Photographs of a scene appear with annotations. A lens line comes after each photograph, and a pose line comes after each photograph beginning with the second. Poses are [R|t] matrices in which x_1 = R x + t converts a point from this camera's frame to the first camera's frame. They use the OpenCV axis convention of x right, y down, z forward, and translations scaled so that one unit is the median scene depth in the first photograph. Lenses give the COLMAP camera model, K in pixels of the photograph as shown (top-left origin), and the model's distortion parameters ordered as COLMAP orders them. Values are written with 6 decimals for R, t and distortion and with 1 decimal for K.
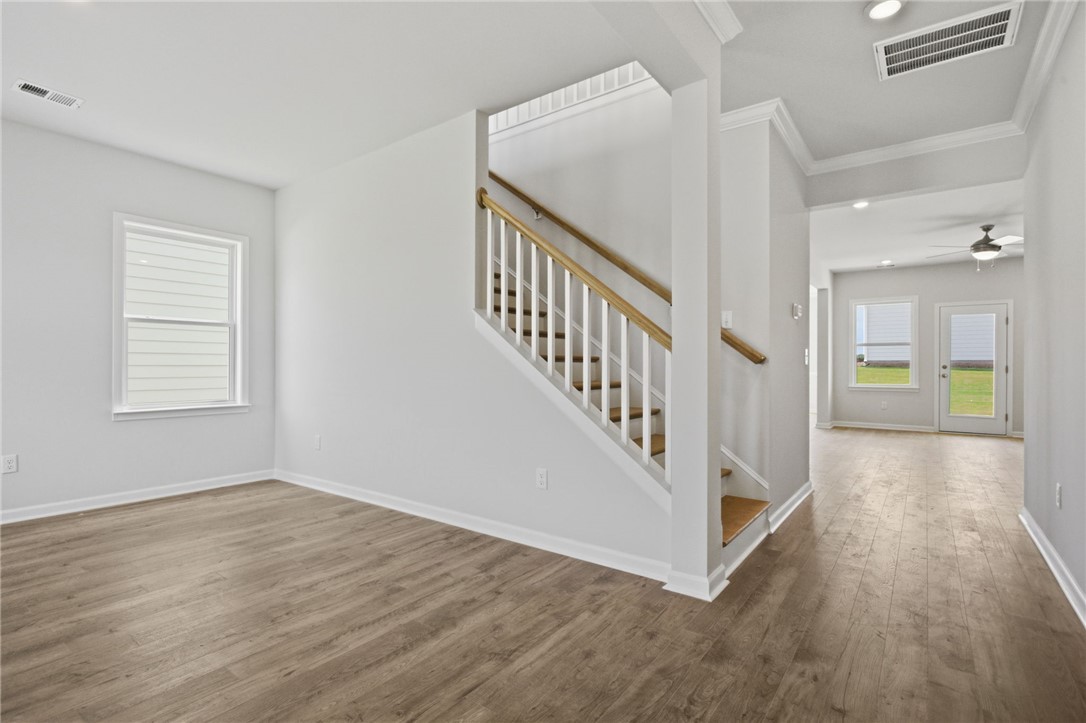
lens RADIAL K [[518.3, 0, 532.0], [0, 518.3, 363.6], [0, 0, 1]] dist [-0.007103, 0.003033]
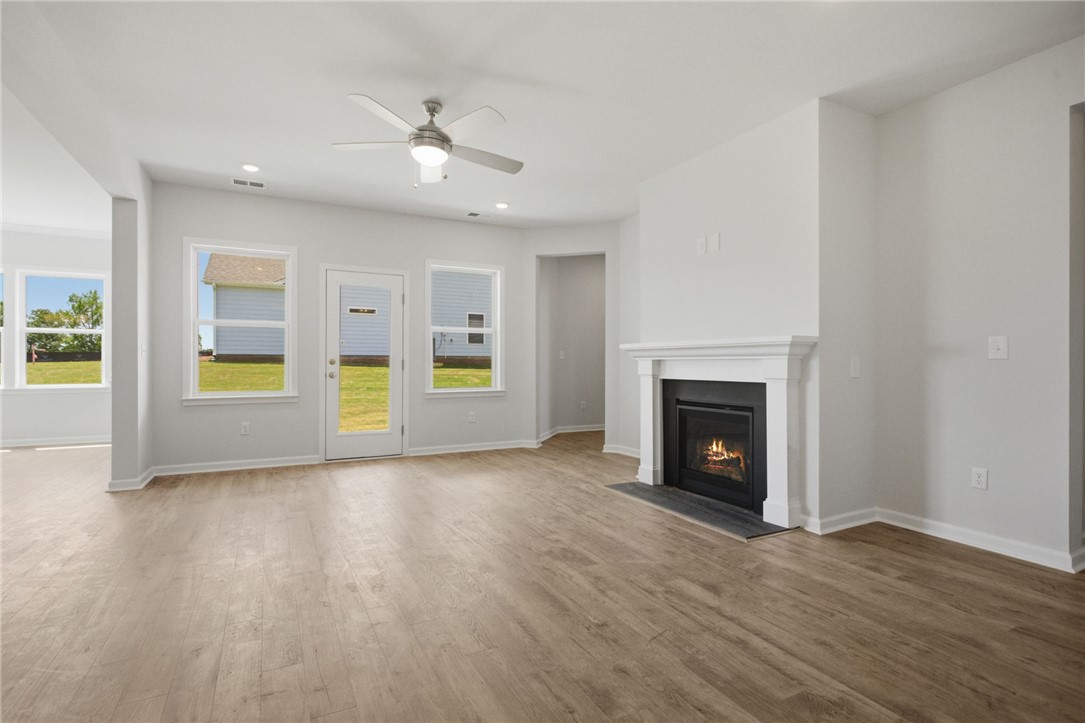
lens RADIAL K [[517.8, 0, 532.6], [0, 517.8, 365.7], [0, 0, 1]] dist [-0.007103, 0.003033]
pose [[0.432010, -0.008556, 0.901828, 0.314522], [-0.003935, 0.999928, 0.011372, 0.002969], [-0.901860, -0.008462, 0.431945, 0.485025]]
